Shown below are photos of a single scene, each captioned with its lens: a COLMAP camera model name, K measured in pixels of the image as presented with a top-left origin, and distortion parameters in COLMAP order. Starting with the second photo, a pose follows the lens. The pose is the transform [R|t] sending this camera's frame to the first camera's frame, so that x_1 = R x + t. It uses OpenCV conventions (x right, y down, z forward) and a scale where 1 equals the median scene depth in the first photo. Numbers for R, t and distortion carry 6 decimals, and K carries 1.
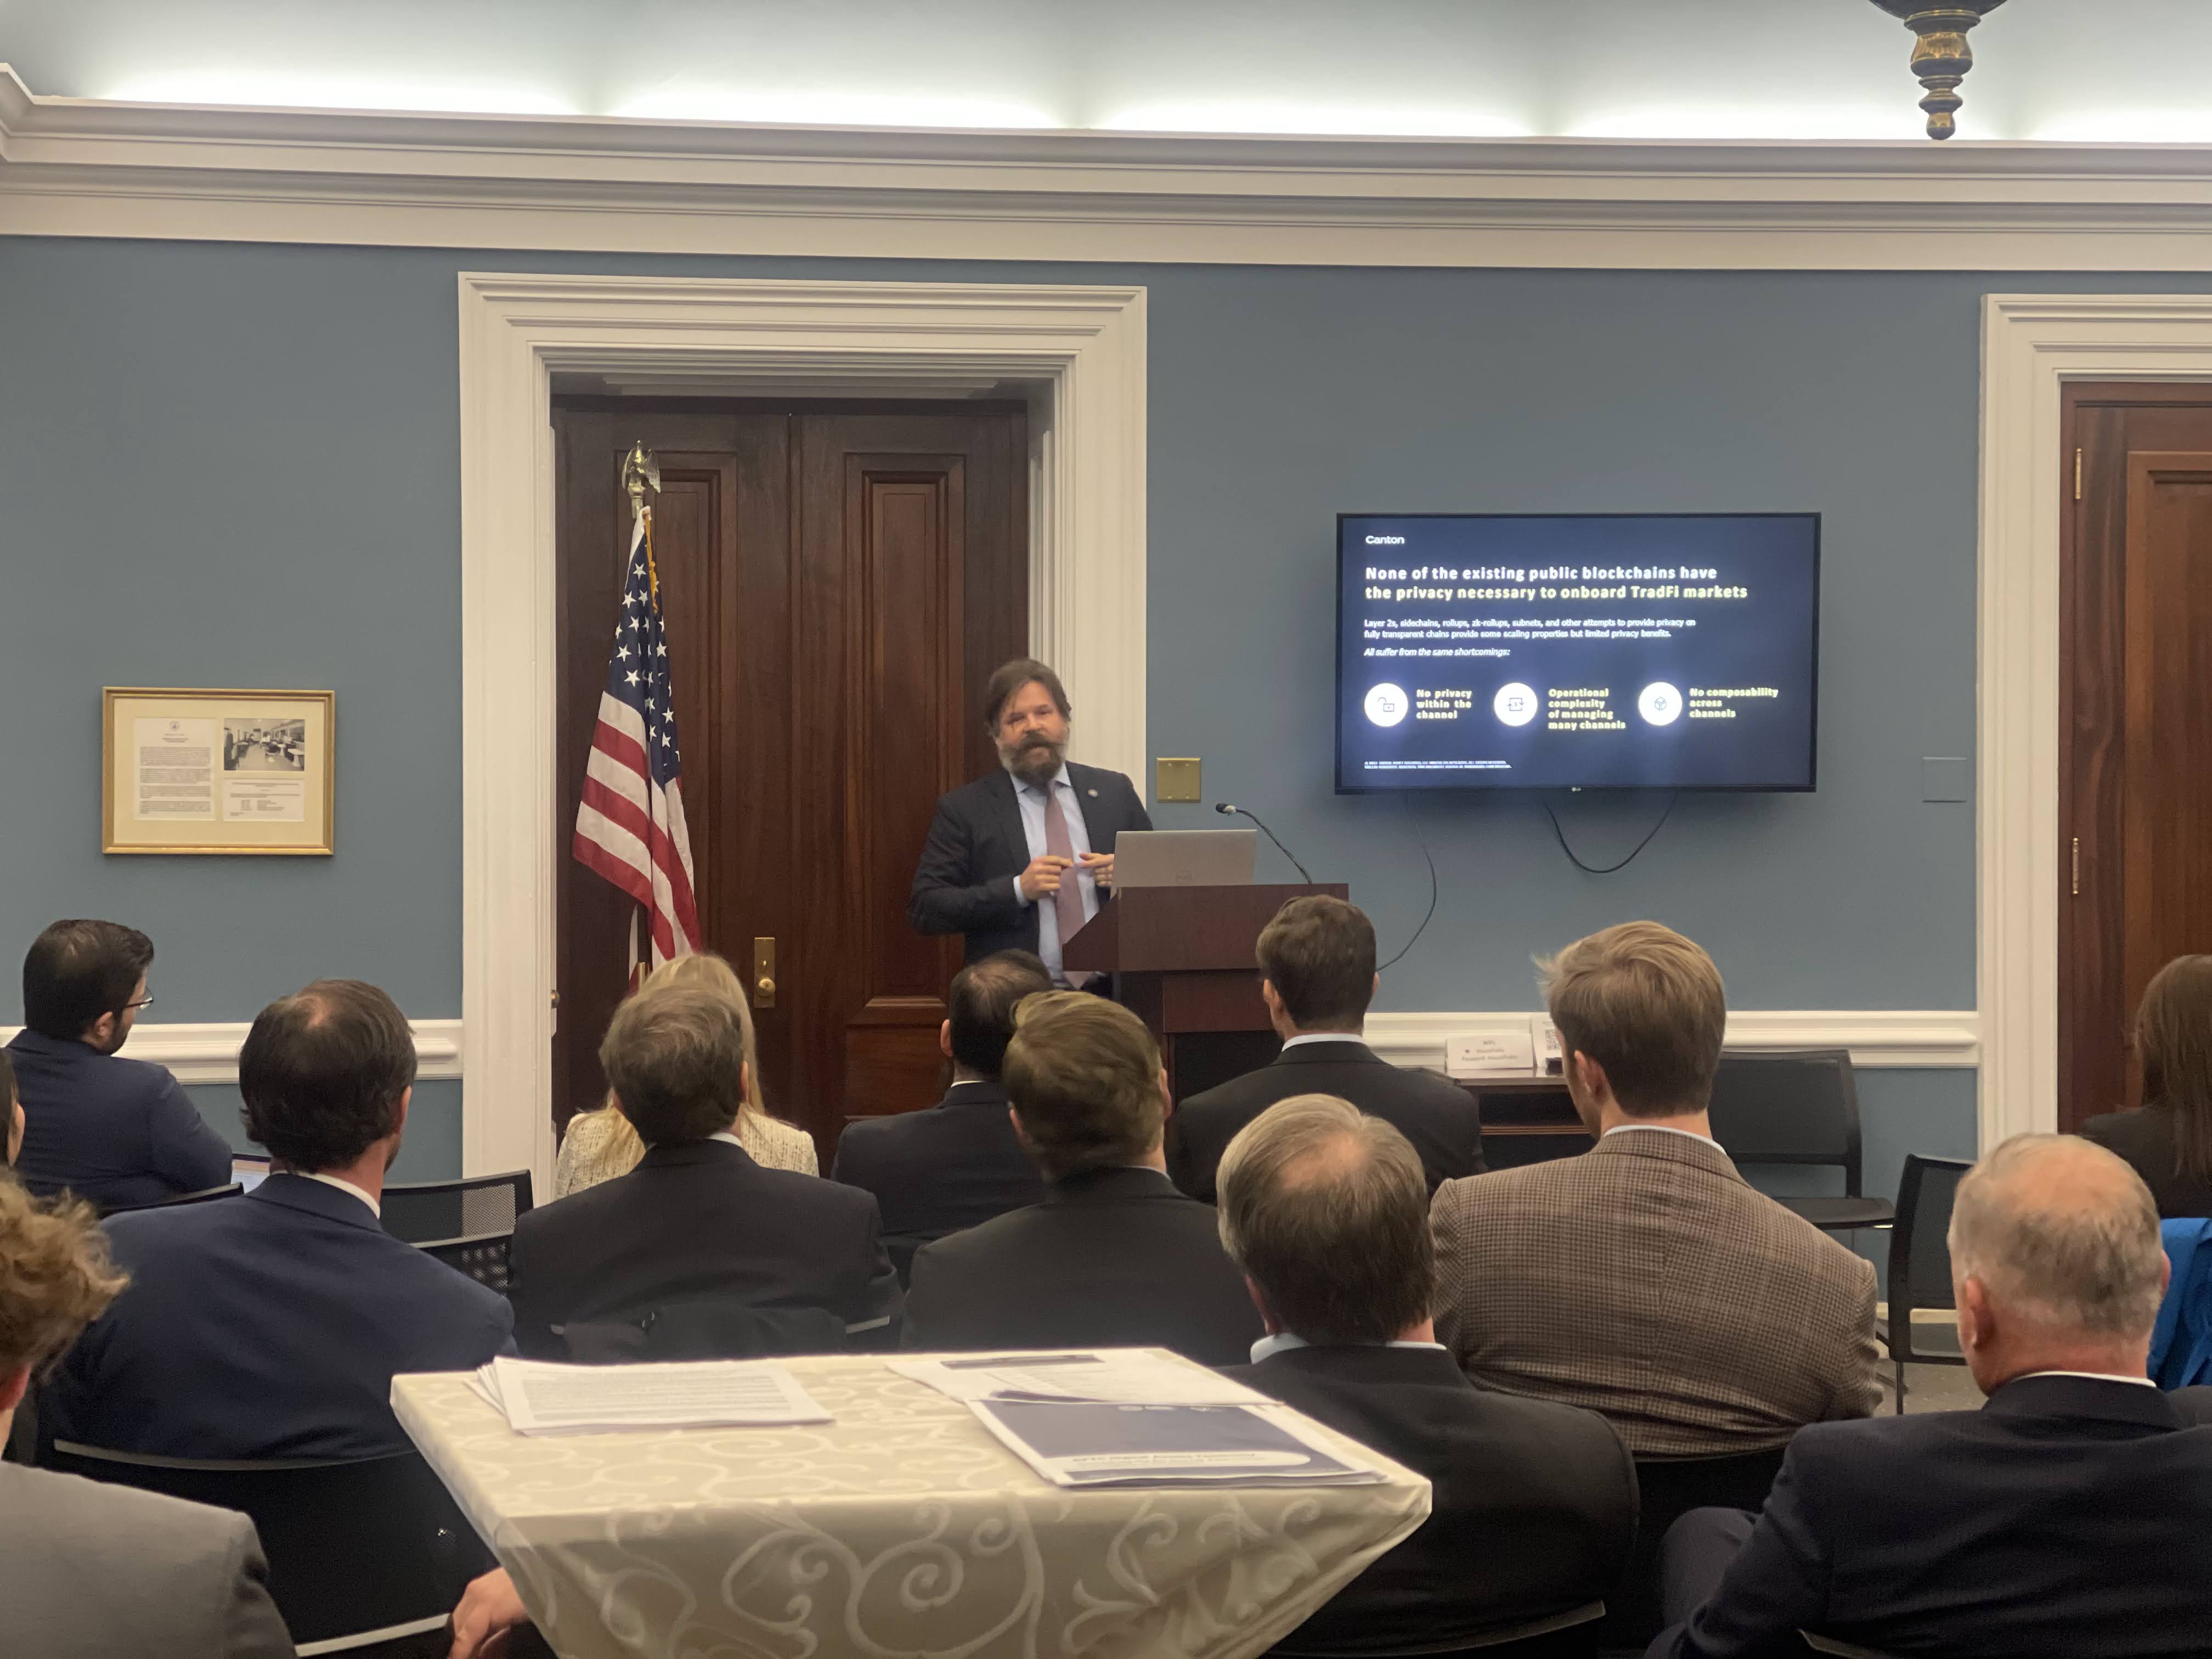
lens RADIAL K [[4072.9, 0, 1093.5], [0, 4072.9, 822.5], [0, 0, 1]] dist [0.221286, 0.000000]
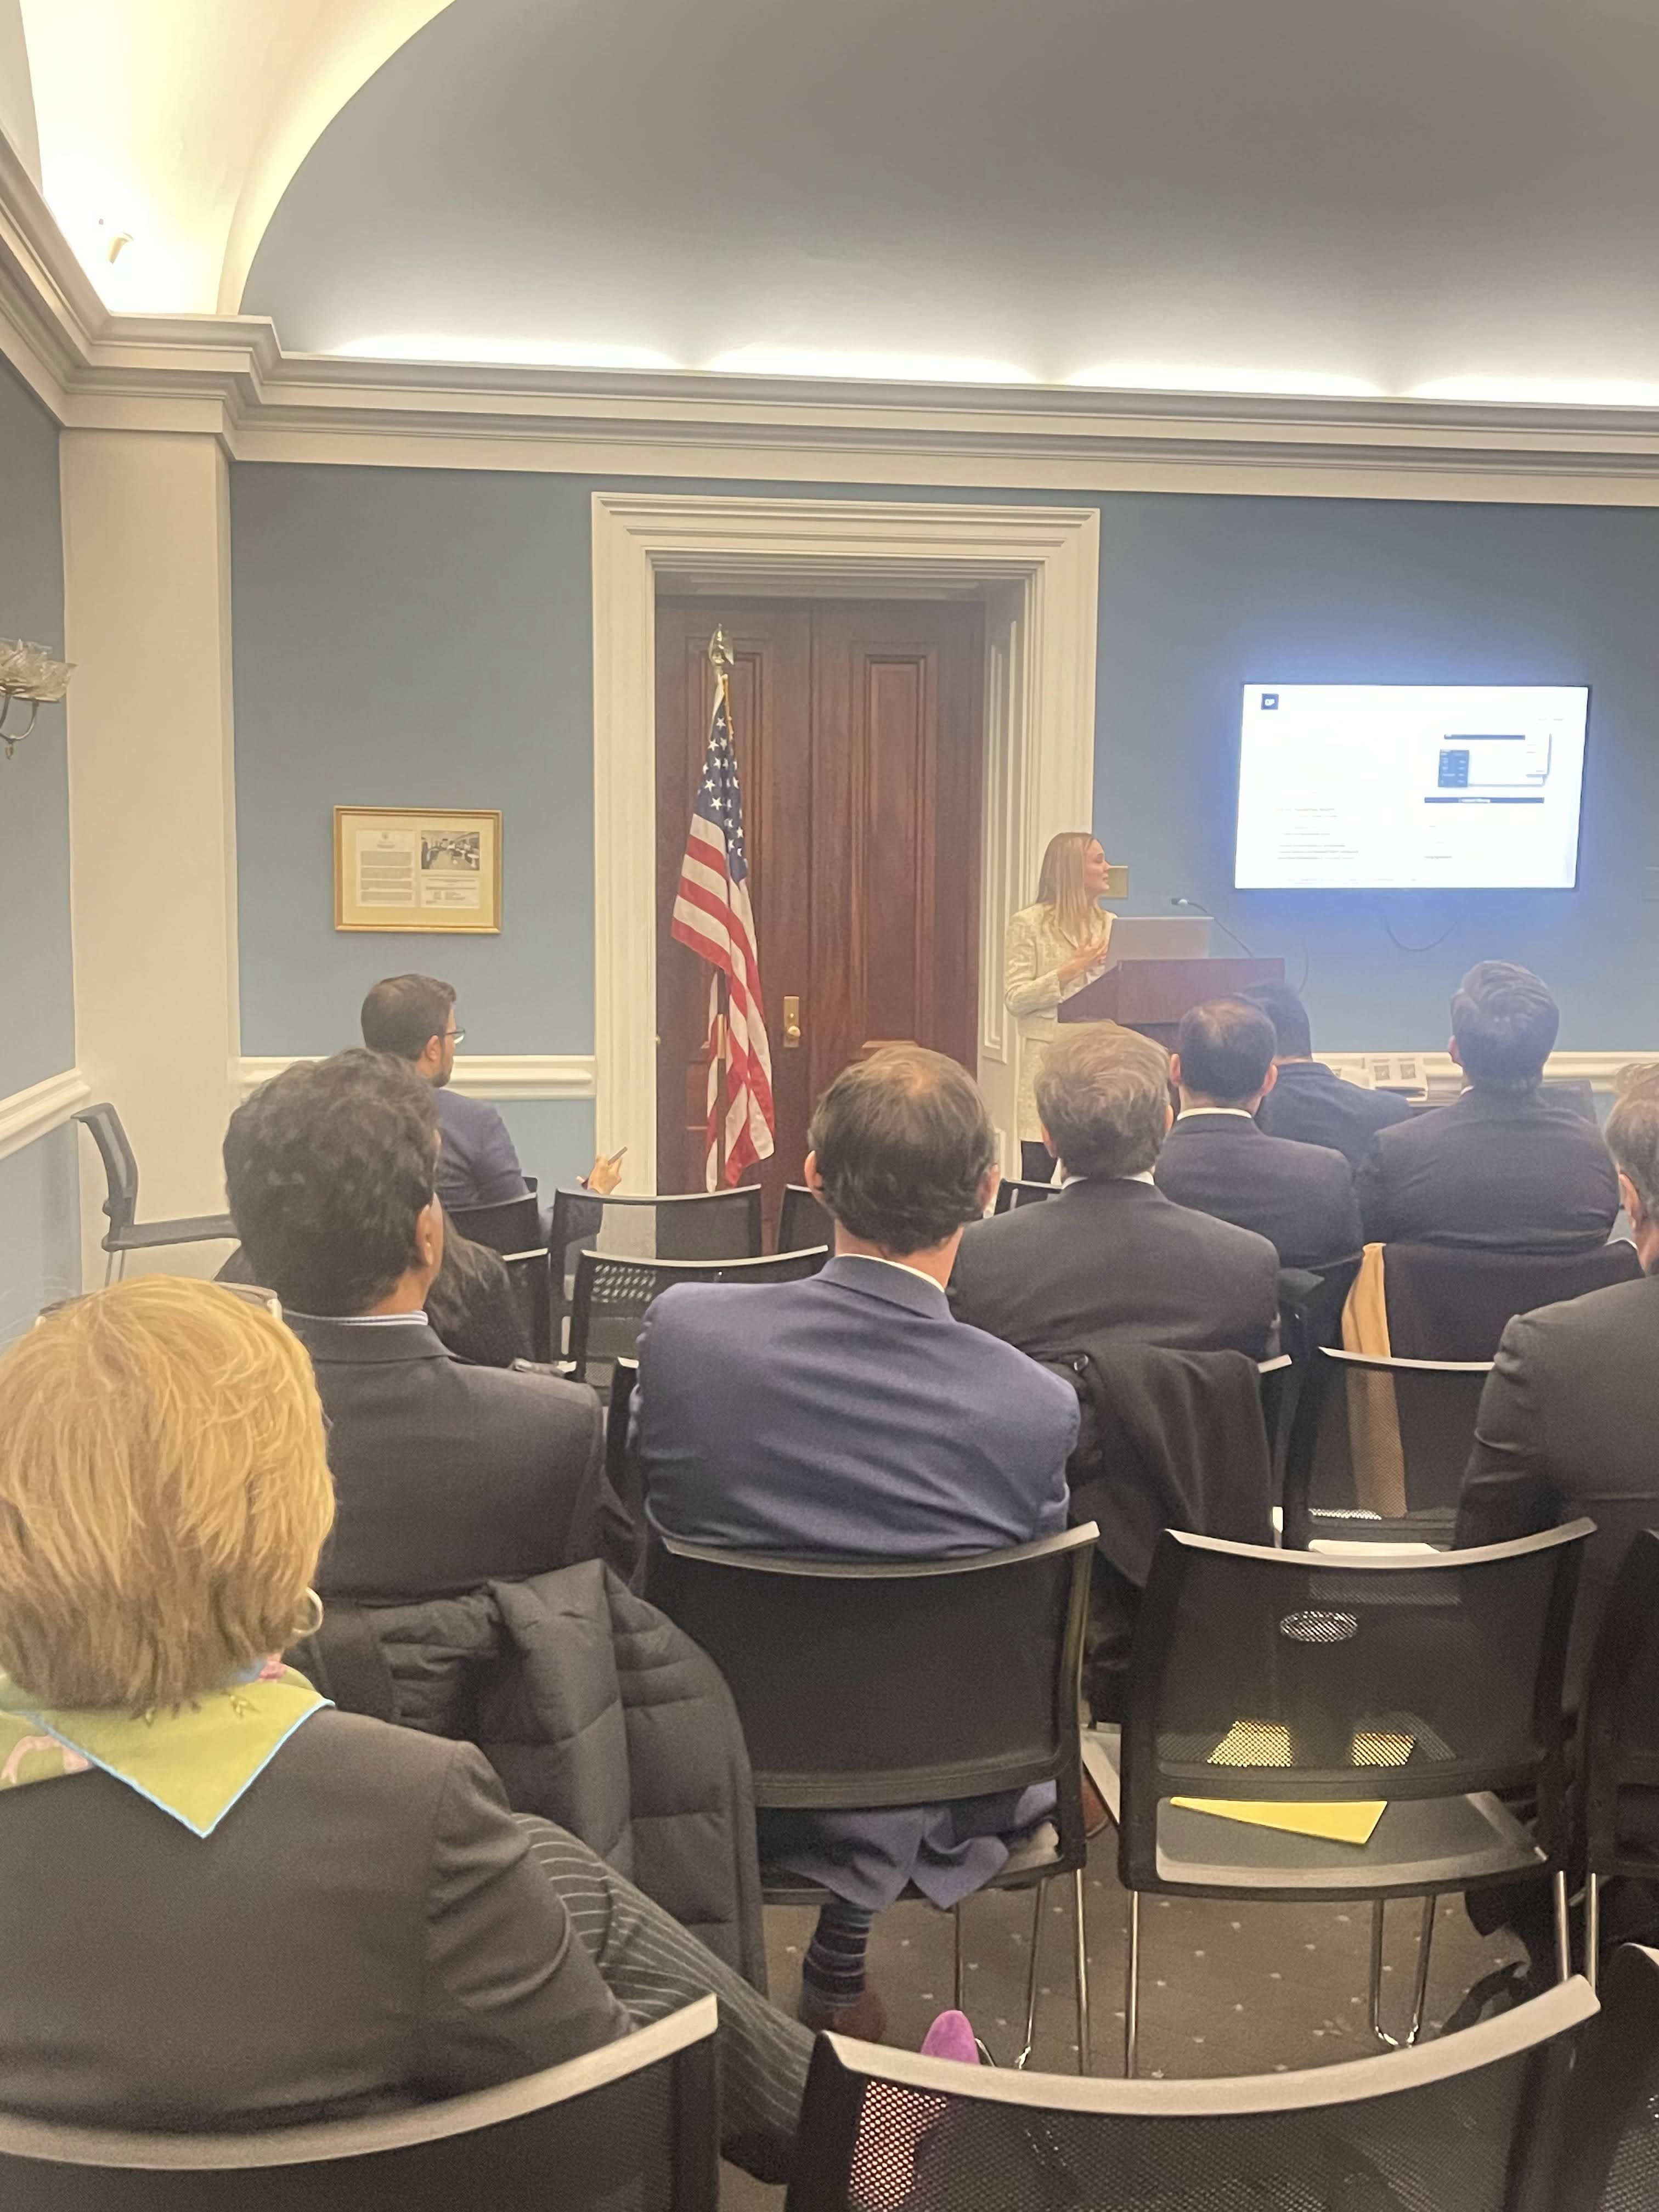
lens RADIAL K [[2364.7, 0, 798.8], [0, 2364.7, 1161.4], [0, 0, 1]] dist [0.068846, 0.000000]
pose [[0.999831, 0.003632, 0.018042, -0.098390], [-0.005374, 0.995225, 0.097461, 0.005960], [-0.017602, -0.097542, 0.995076, 0.207273]]
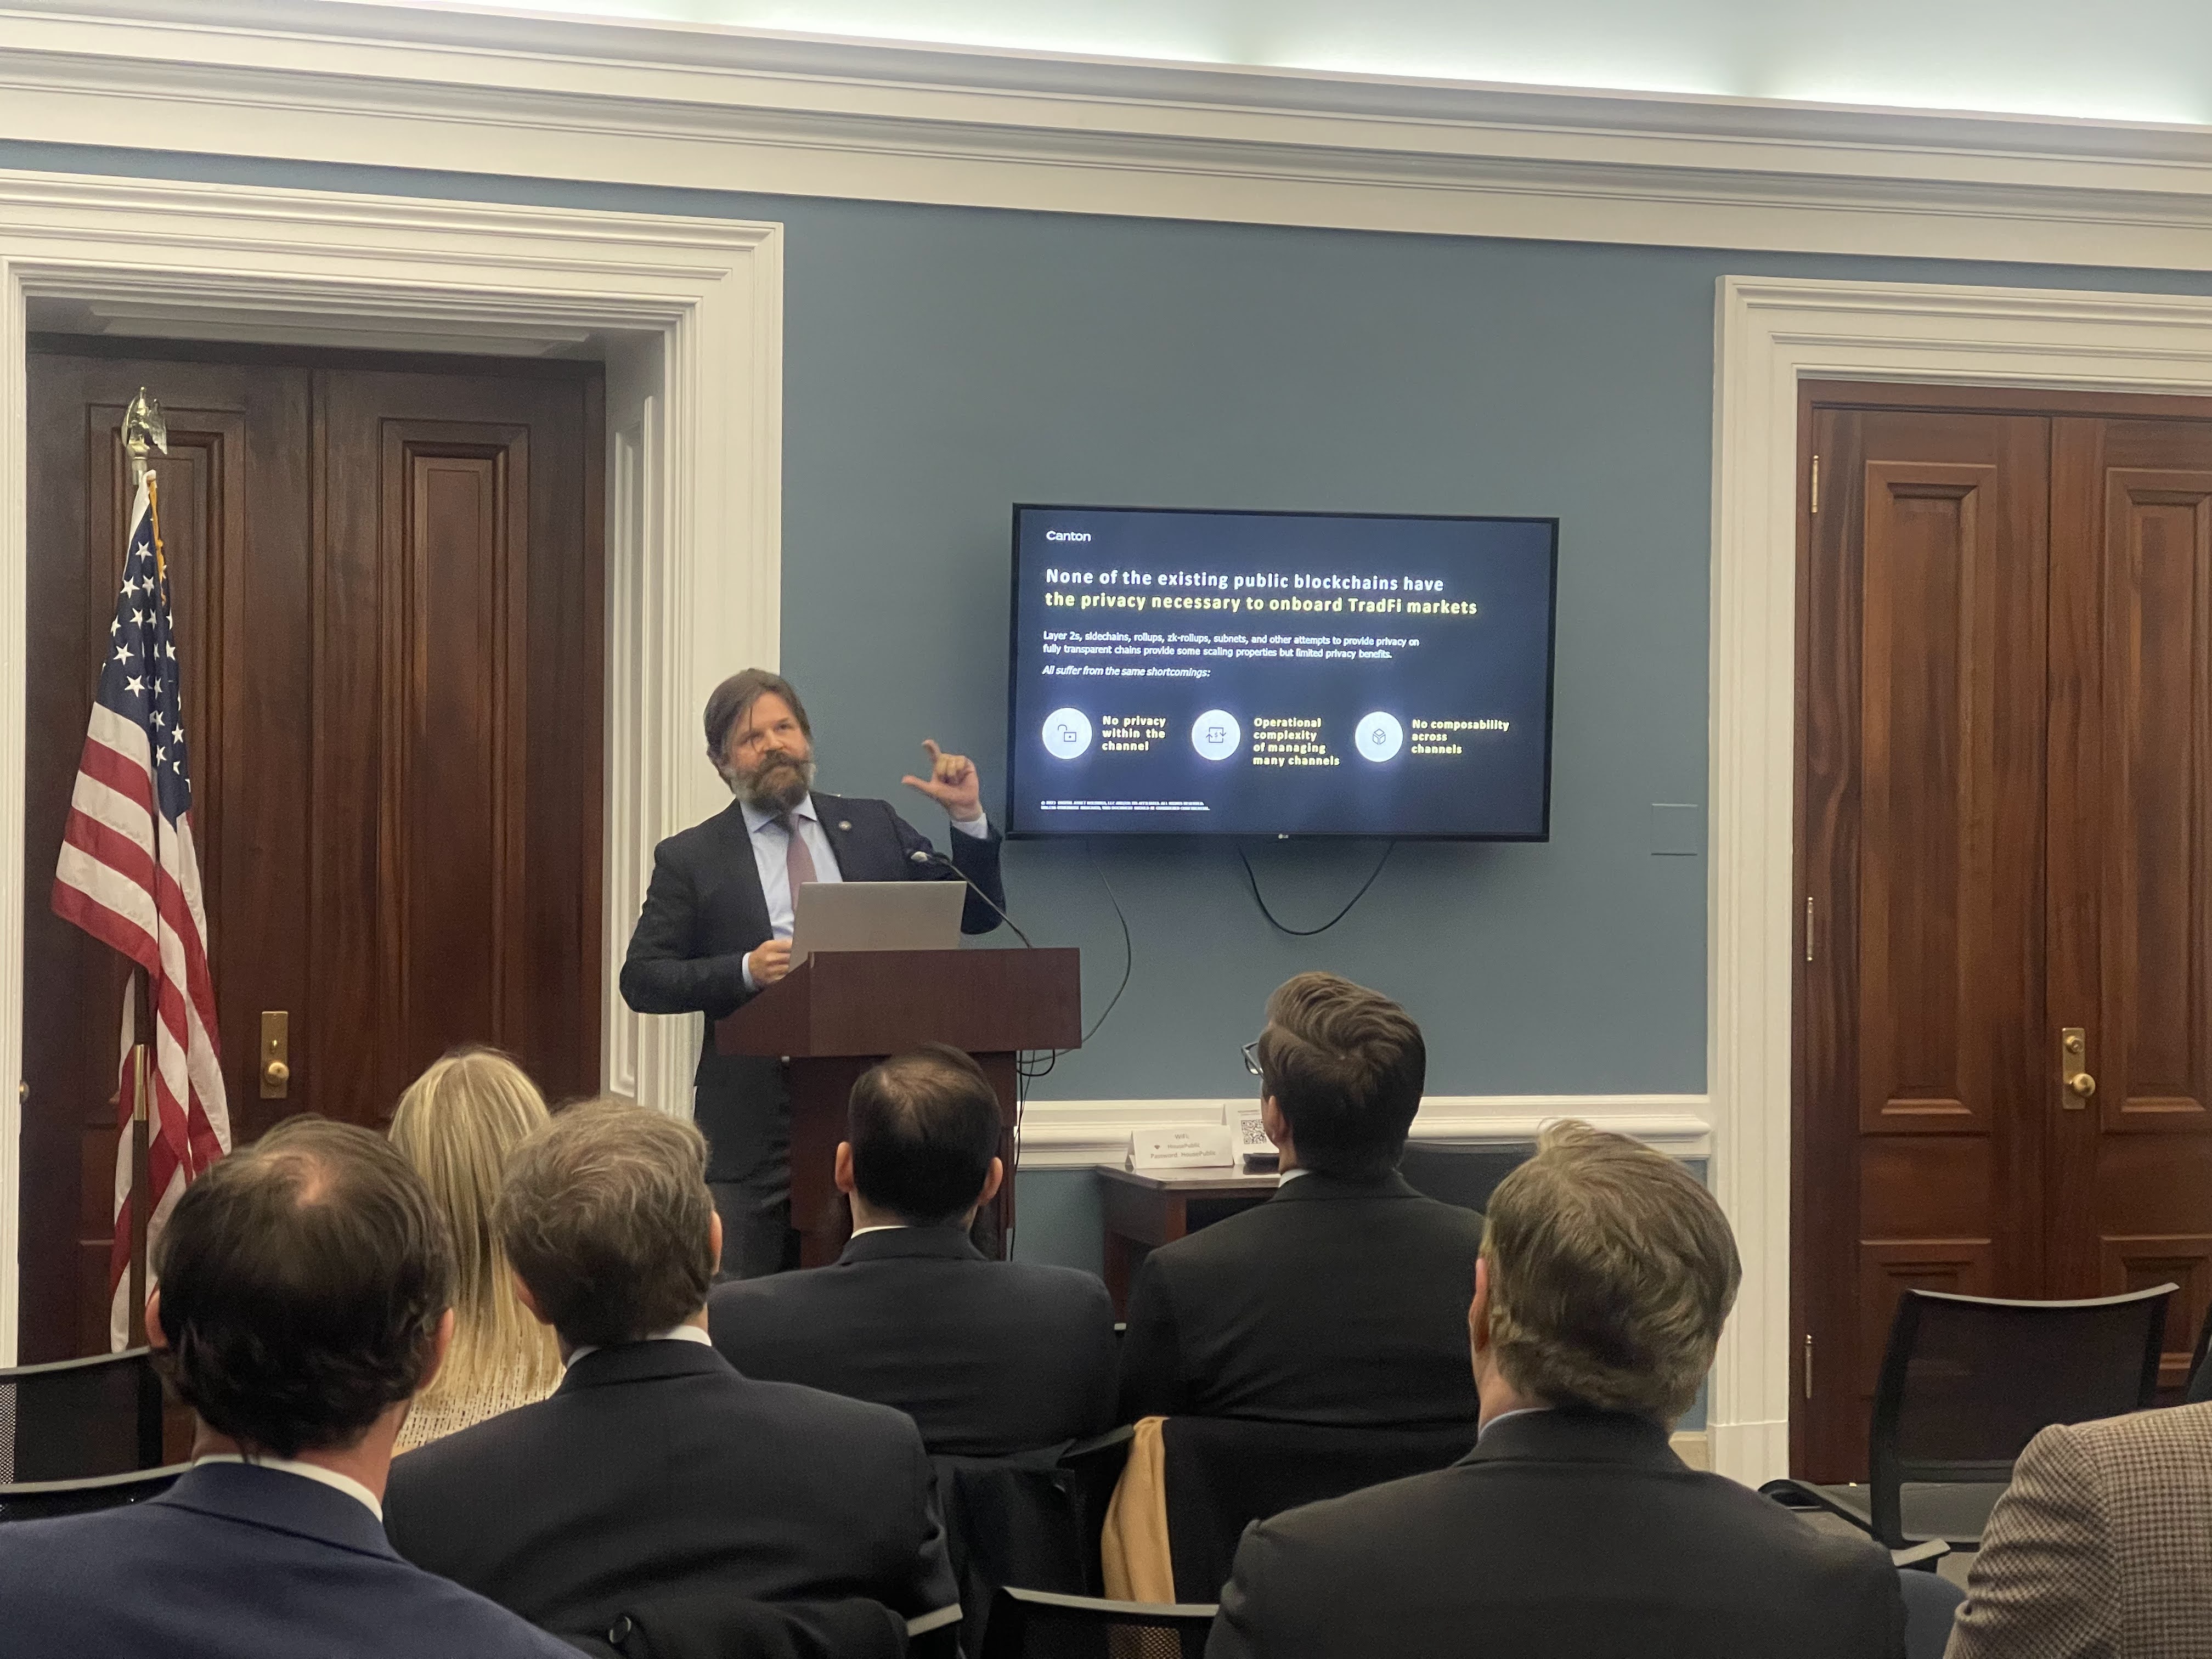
lens RADIAL K [[4072.9, 0, 1108.9], [0, 4072.9, 821.5], [0, 0, 1]] dist [0.221286, 0.000000]
pose [[0.980808, 0.009119, 0.194762, -0.082431], [-0.006348, 0.999870, -0.014849, 0.001642], [-0.194872, 0.013328, 0.980738, 0.177550]]
